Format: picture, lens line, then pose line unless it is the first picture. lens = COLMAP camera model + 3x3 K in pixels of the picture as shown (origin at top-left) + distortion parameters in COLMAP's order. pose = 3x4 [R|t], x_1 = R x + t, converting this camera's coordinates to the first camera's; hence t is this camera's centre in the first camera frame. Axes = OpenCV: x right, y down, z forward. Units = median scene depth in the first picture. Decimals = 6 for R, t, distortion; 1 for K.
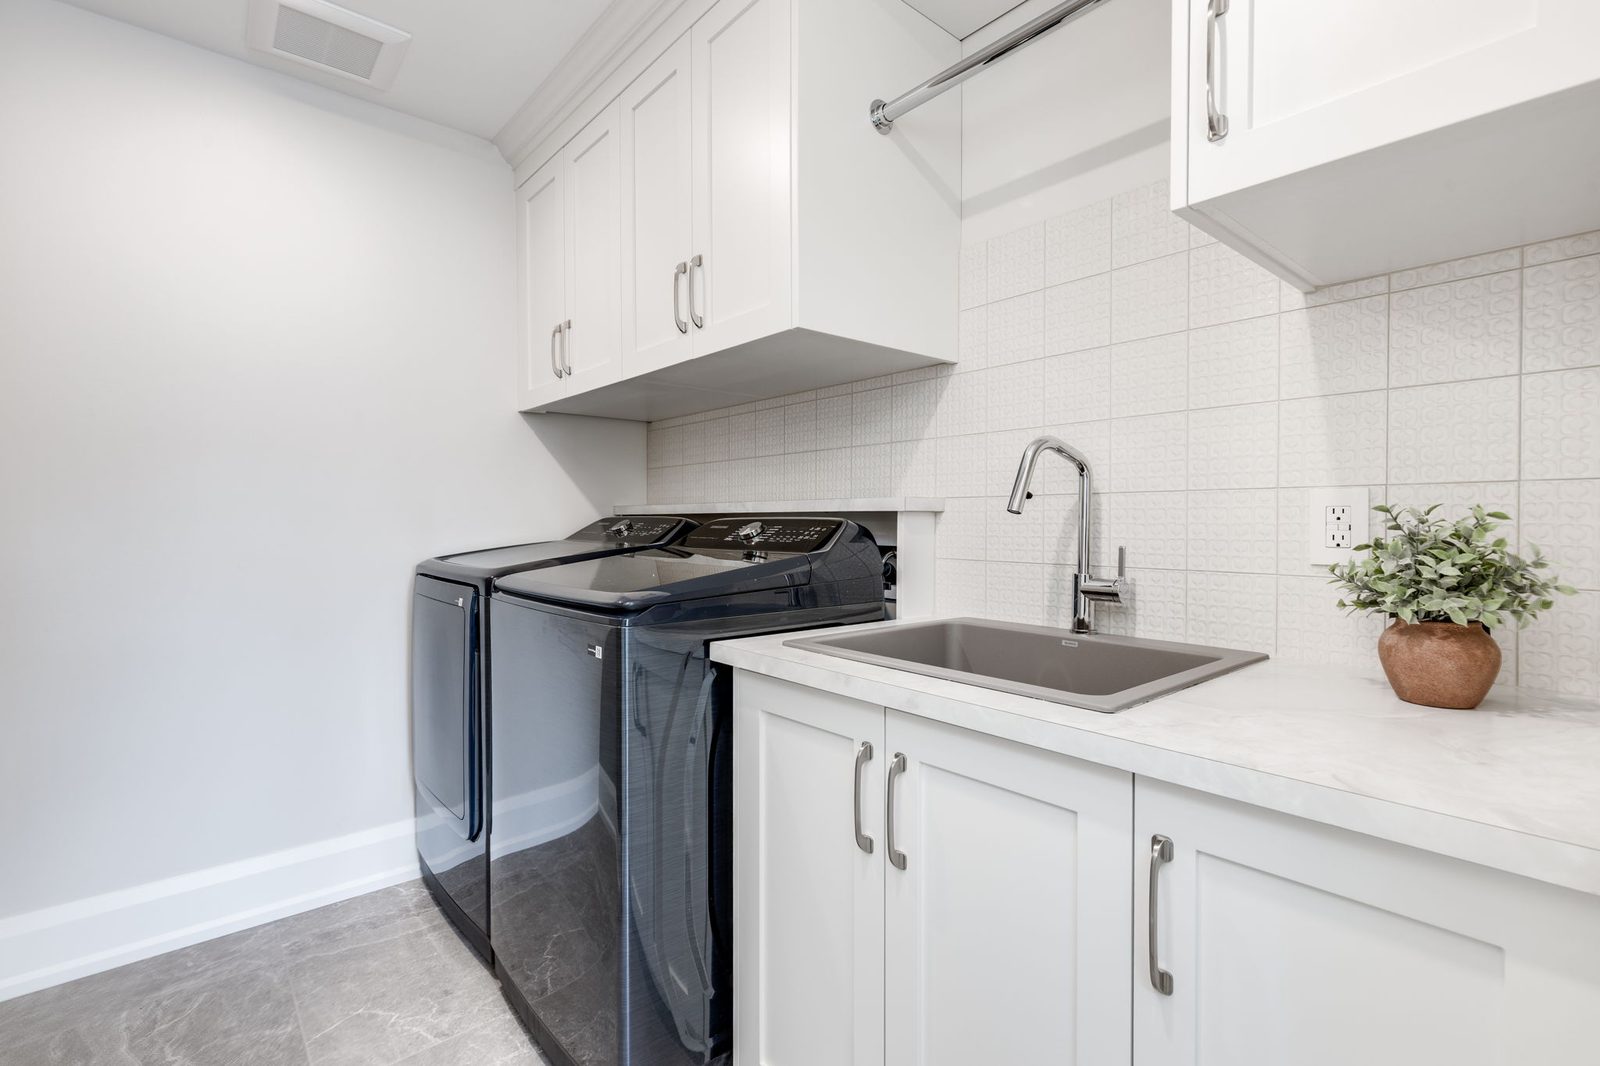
lens RADIAL K [[719.4, 0, 812.3], [0, 719.4, 533.0], [0, 0, 1]] dist [0.007028, -0.001070]
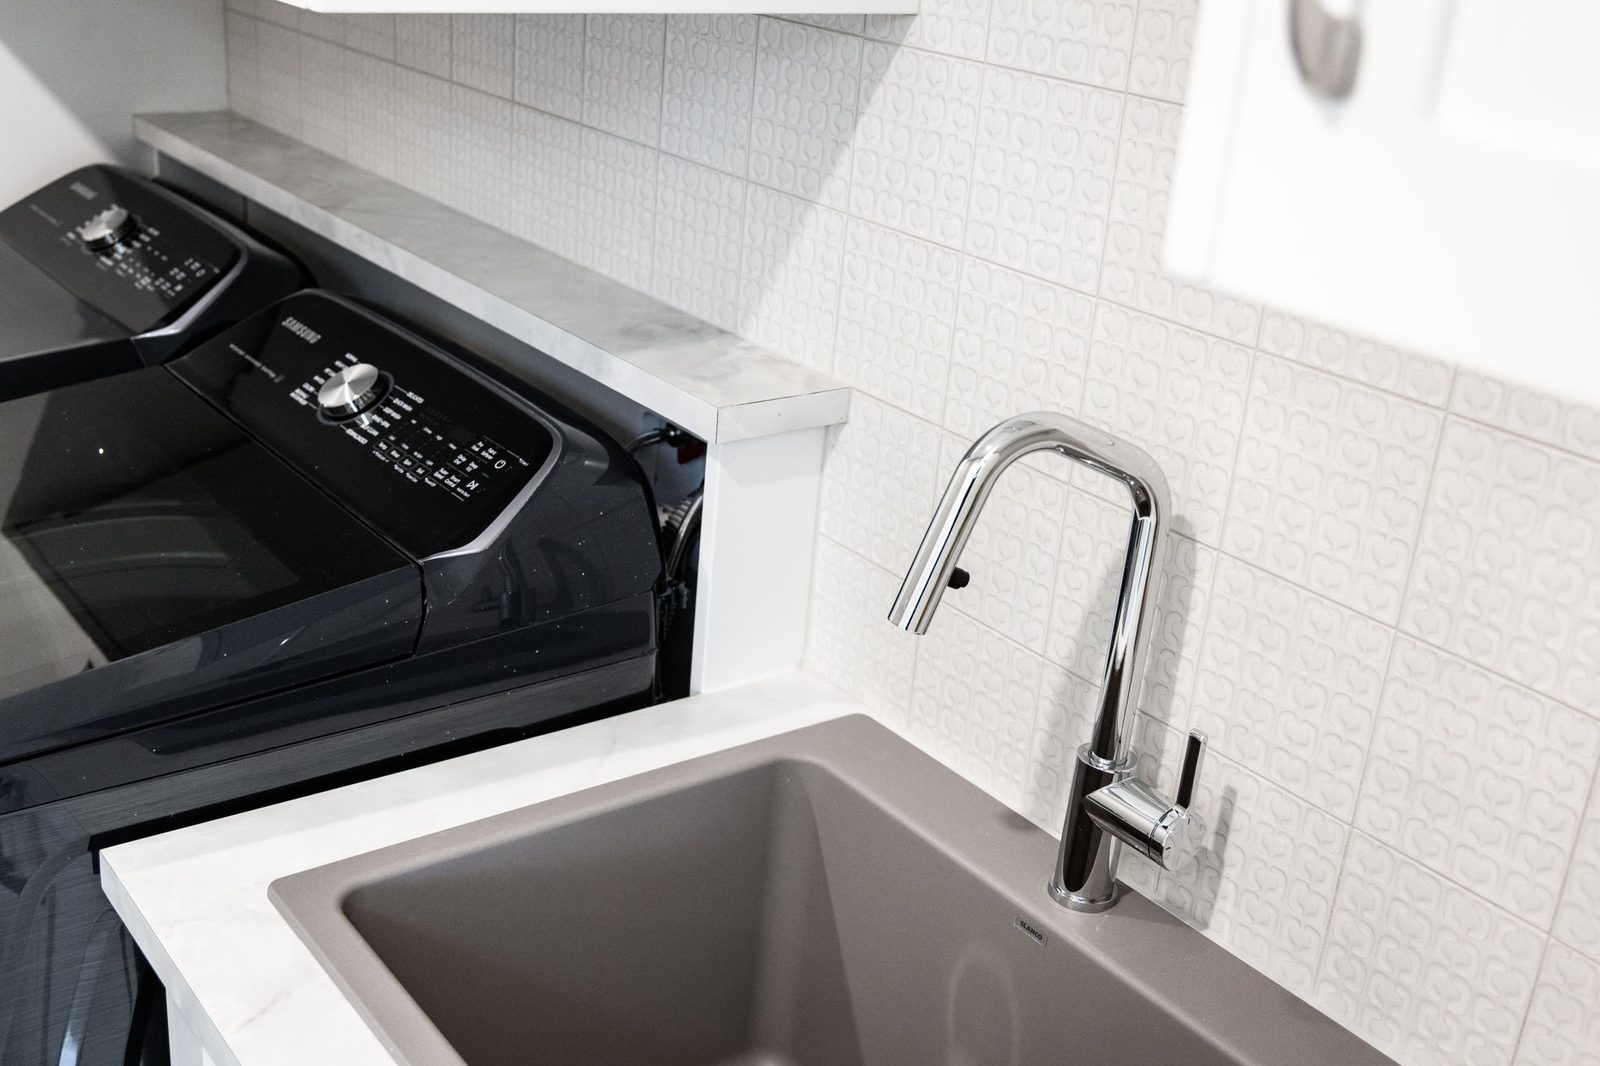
lens RADIAL K [[1718.2, 0, 794.9], [0, 1718.2, 528.4], [0, 0, 1]] dist [-0.004668, 0.000000]
pose [[0.994453, 0.099168, -0.035060, 0.233307], [-0.080206, 0.930580, 0.357195, -0.349559], [0.068049, -0.352402, 0.933372, 0.201202]]
